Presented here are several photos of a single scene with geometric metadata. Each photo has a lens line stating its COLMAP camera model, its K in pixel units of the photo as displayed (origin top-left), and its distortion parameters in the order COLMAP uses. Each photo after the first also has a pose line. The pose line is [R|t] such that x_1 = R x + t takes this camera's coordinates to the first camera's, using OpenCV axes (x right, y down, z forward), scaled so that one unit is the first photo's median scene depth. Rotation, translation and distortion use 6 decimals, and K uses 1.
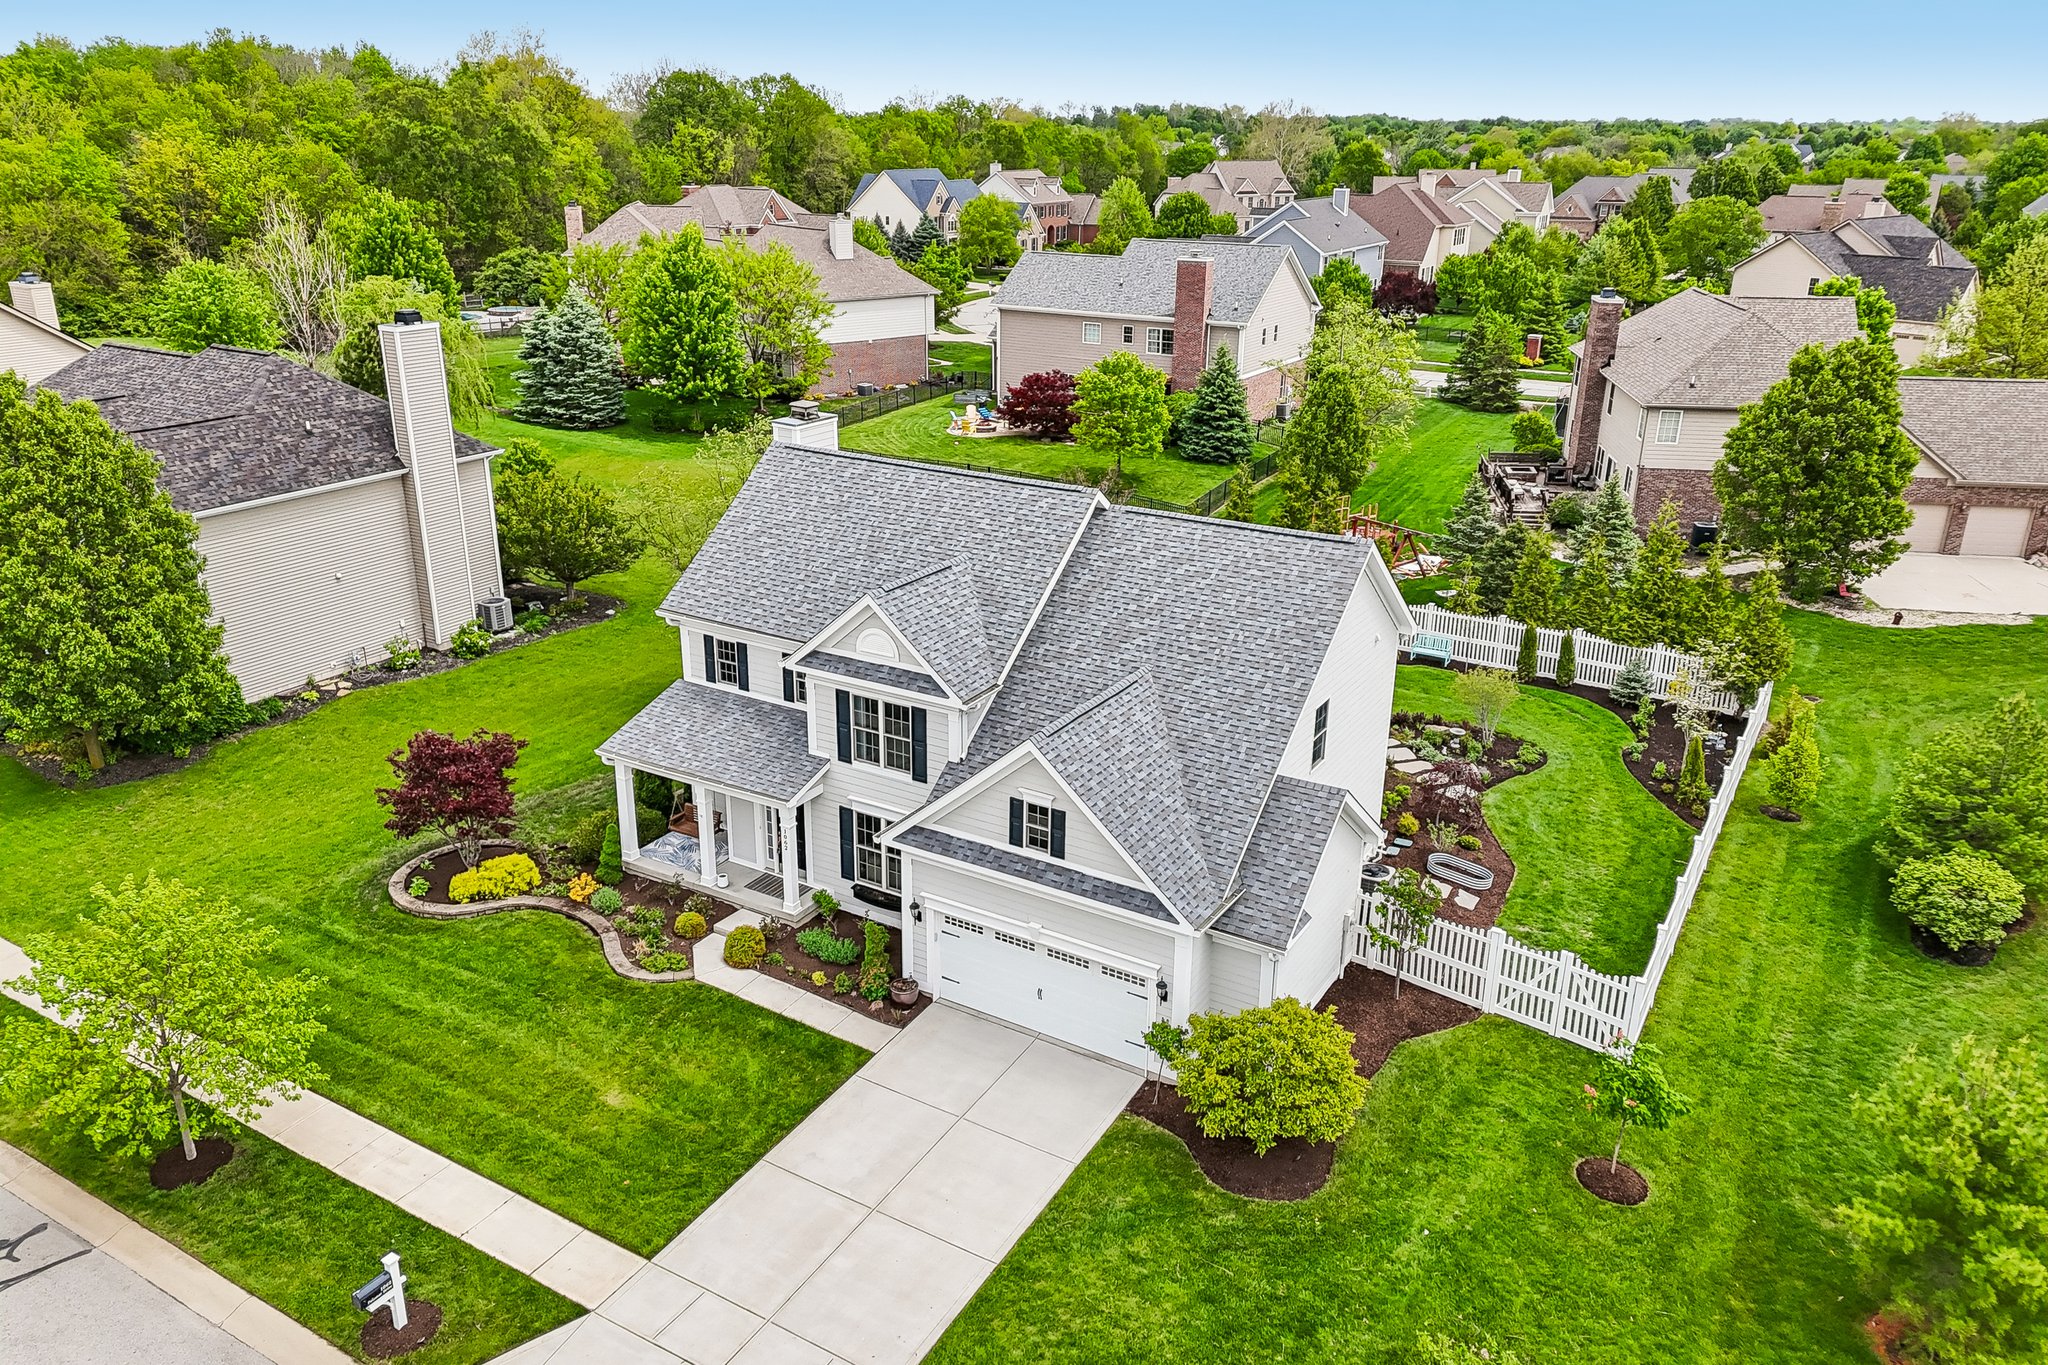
lens RADIAL K [[1491.1, 0, 1027.7], [0, 1491.1, 680.3], [0, 0, 1]] dist [0.117289, -0.135798]
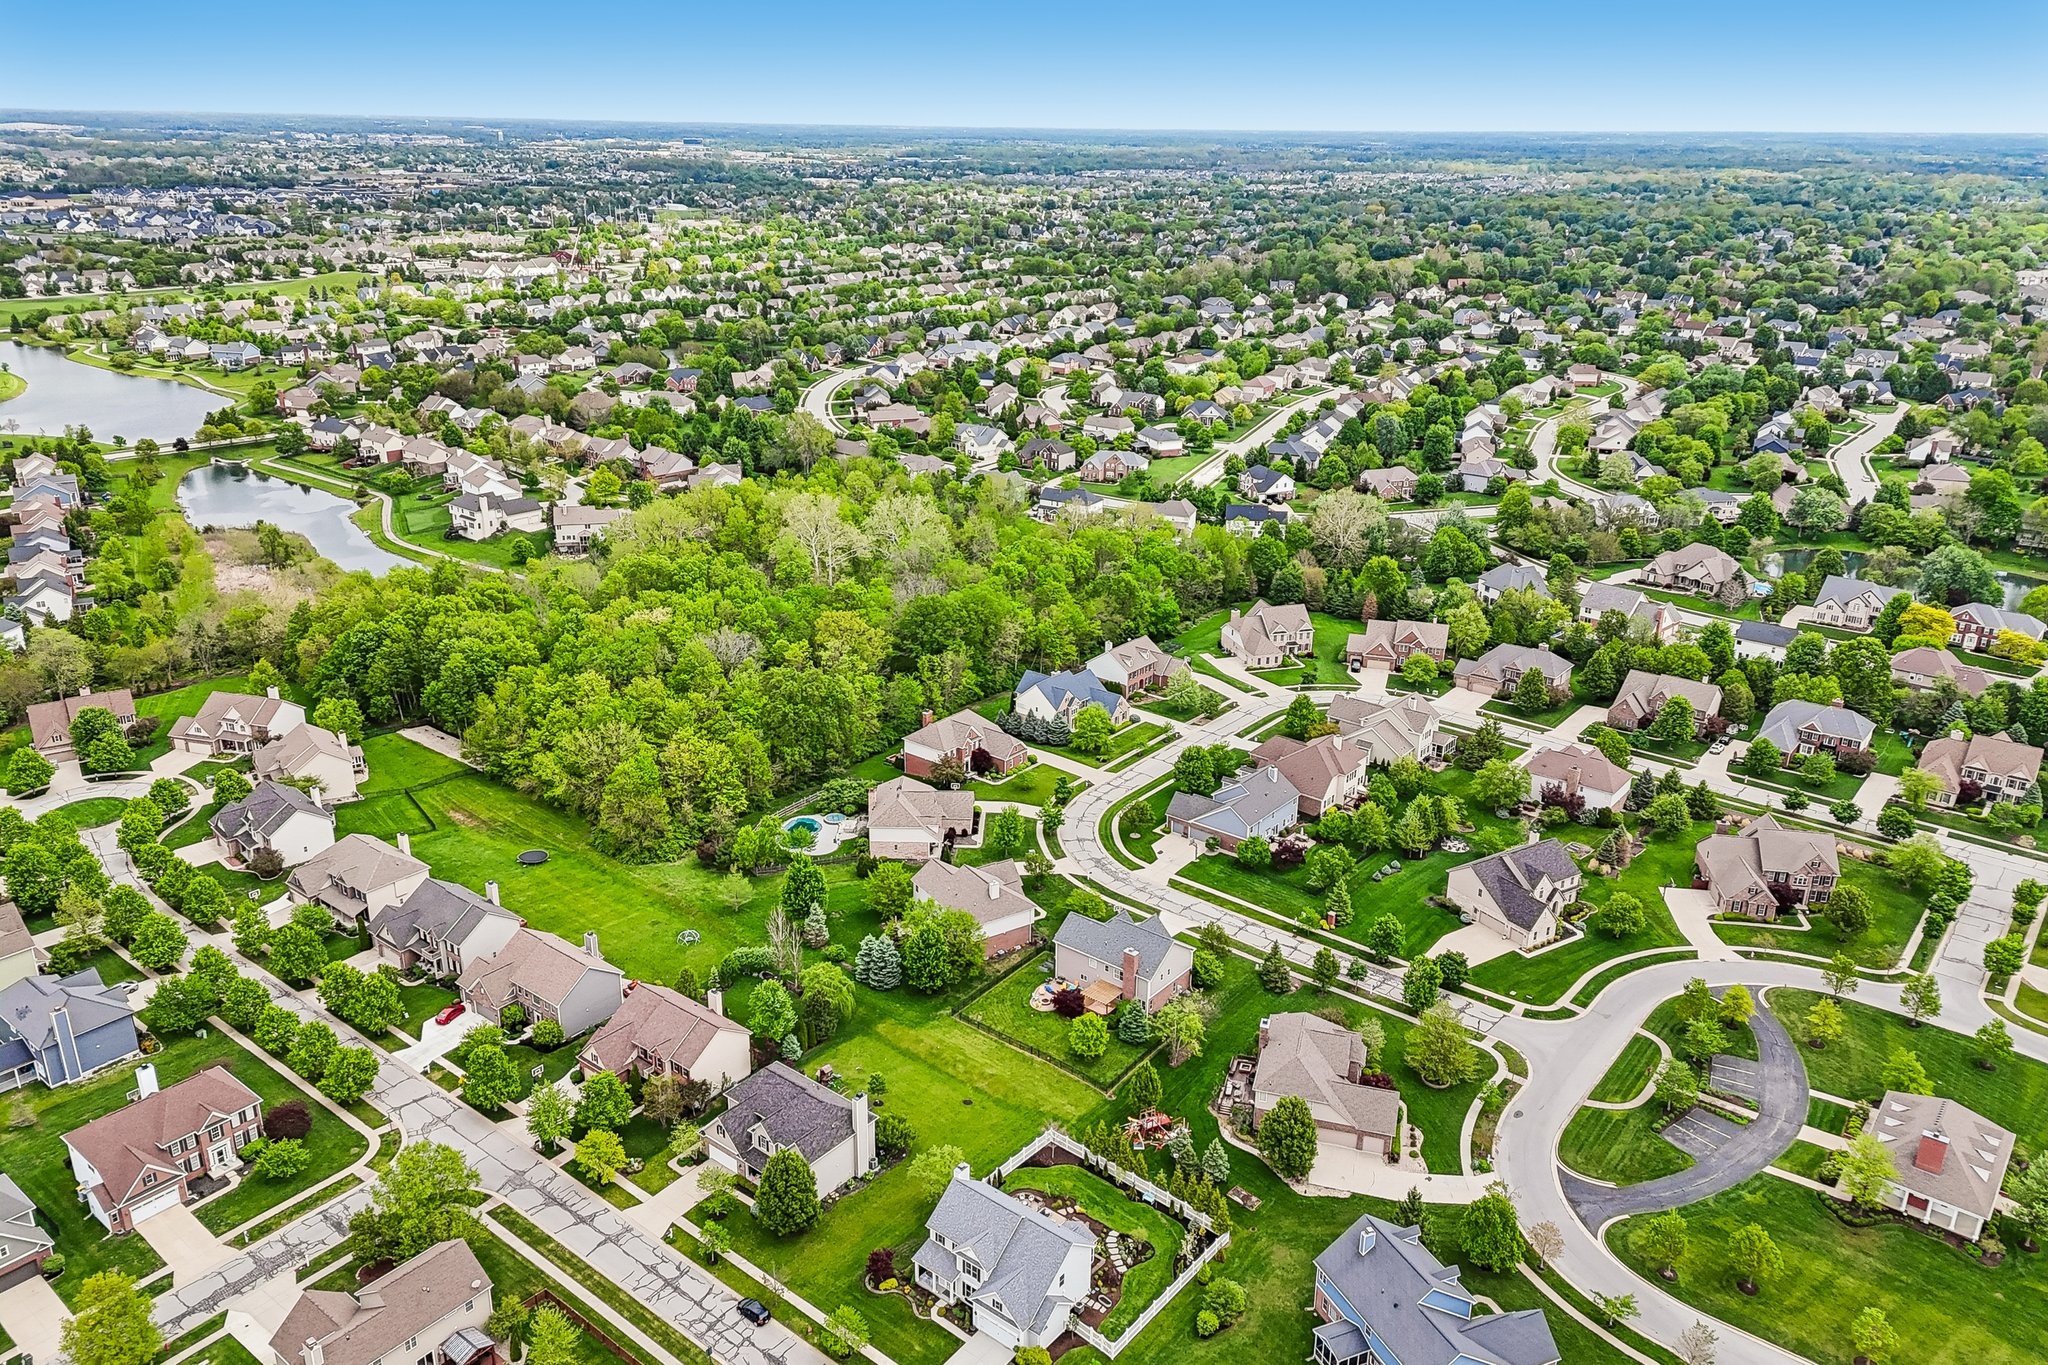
lens RADIAL K [[1491.1, 0, 1027.7], [0, 1491.1, 680.3], [0, 0, 1]] dist [0.117289, -0.135798]
pose [[0.990913, 0.050967, -0.124473, 0.564936], [-0.051272, 0.998684, 0.000750, -1.792178], [0.124347, 0.005638, 0.992223, -3.654574]]
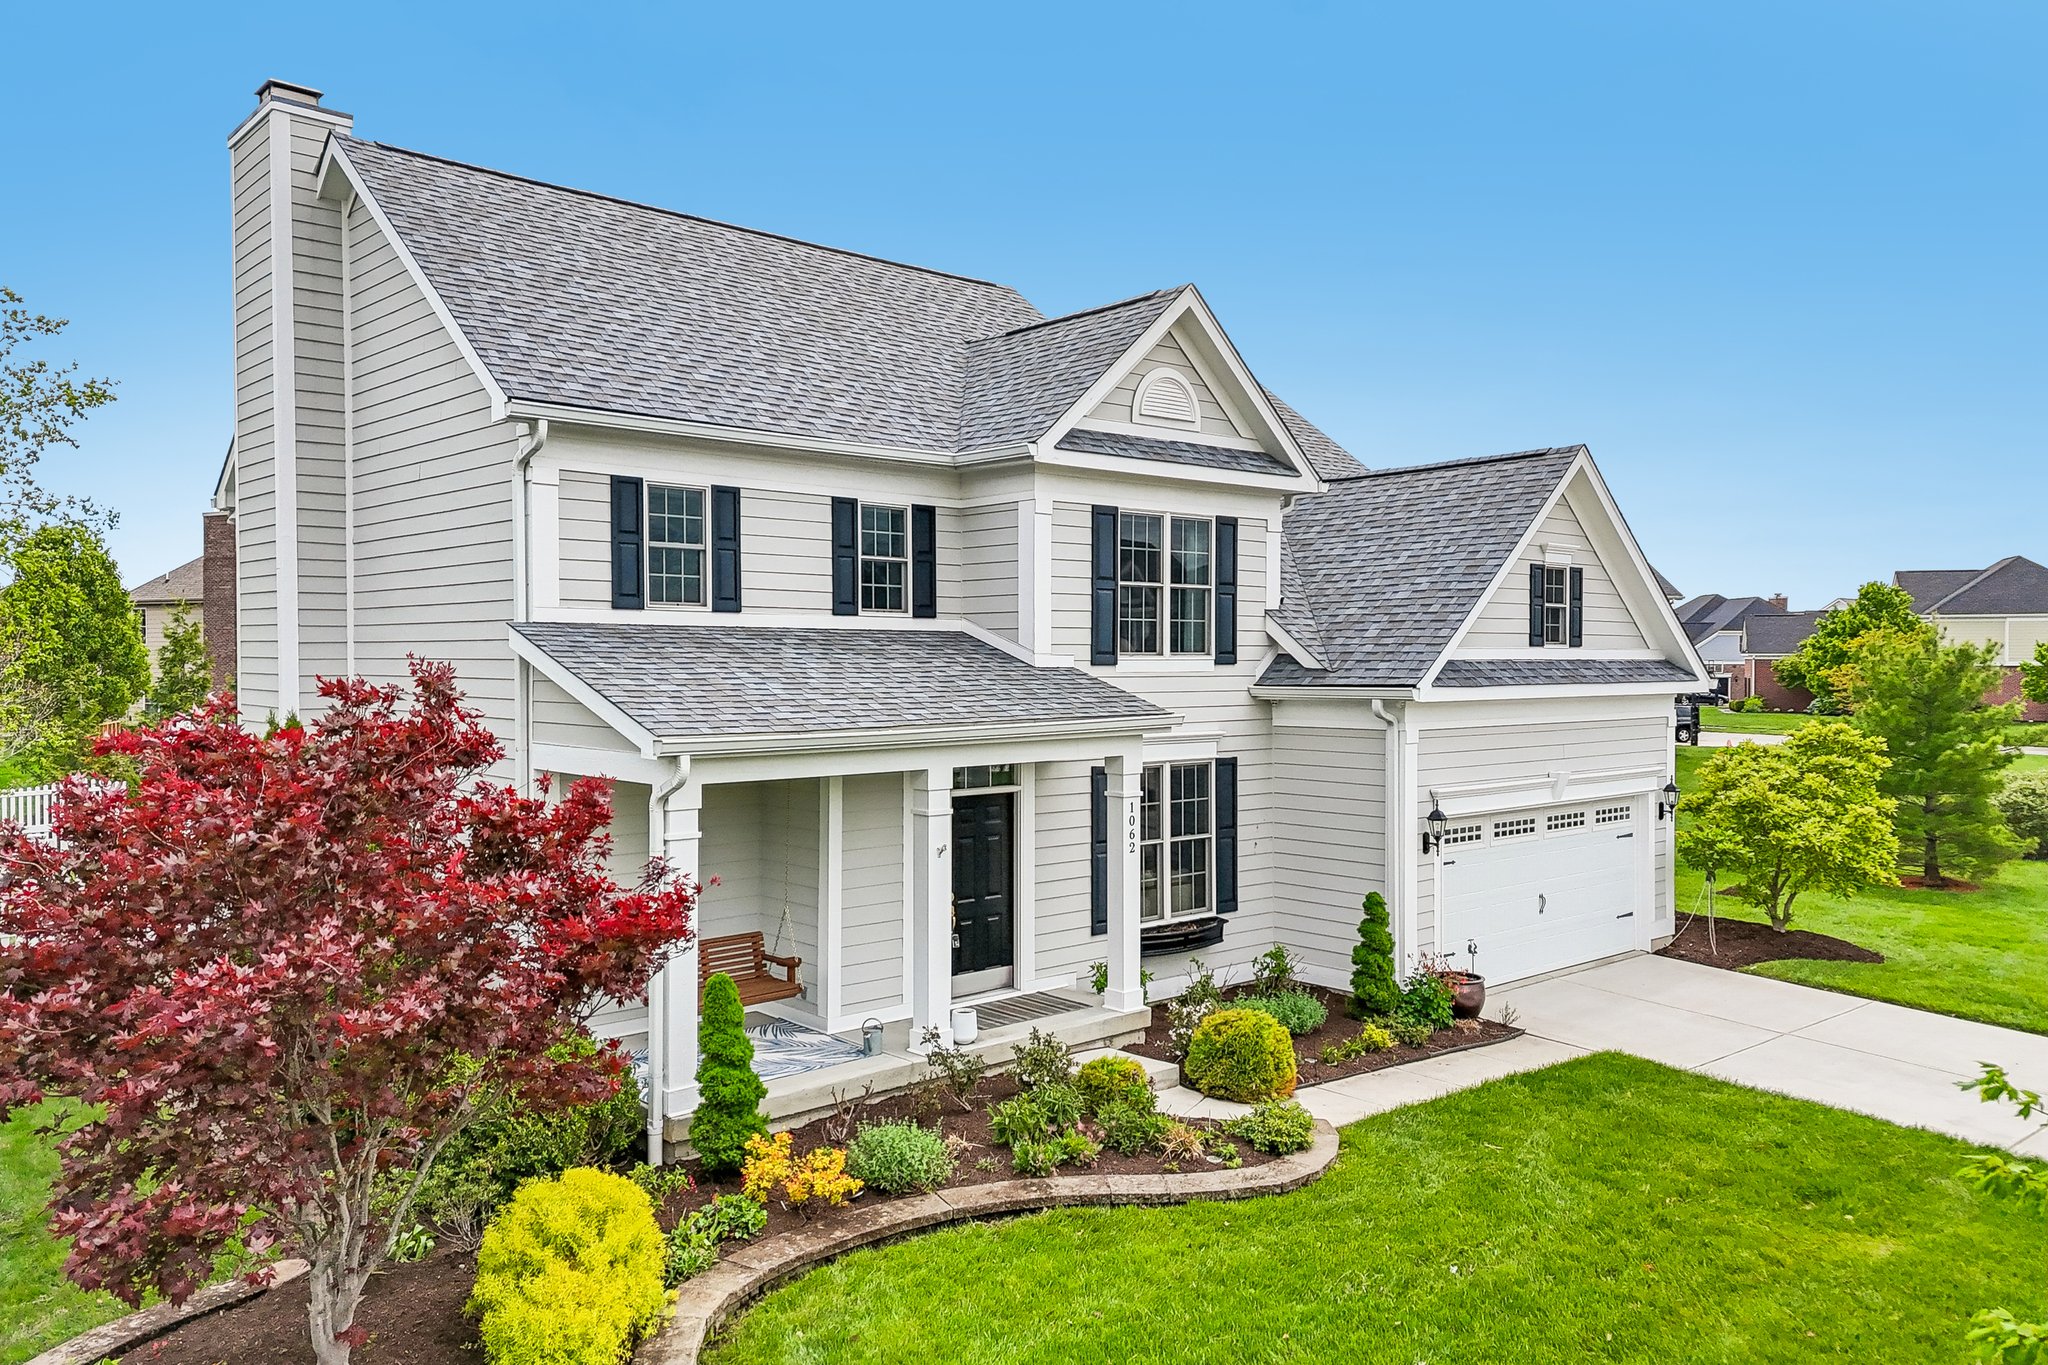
lens RADIAL K [[1491.1, 0, 1027.7], [0, 1491.1, 680.3], [0, 0, 1]] dist [0.117289, -0.135798]
pose [[0.300922, -0.024795, 0.953326, -0.583758], [0.336577, 0.938092, -0.081843, 0.089299], [-0.892279, 0.345496, 0.290638, 0.866267]]
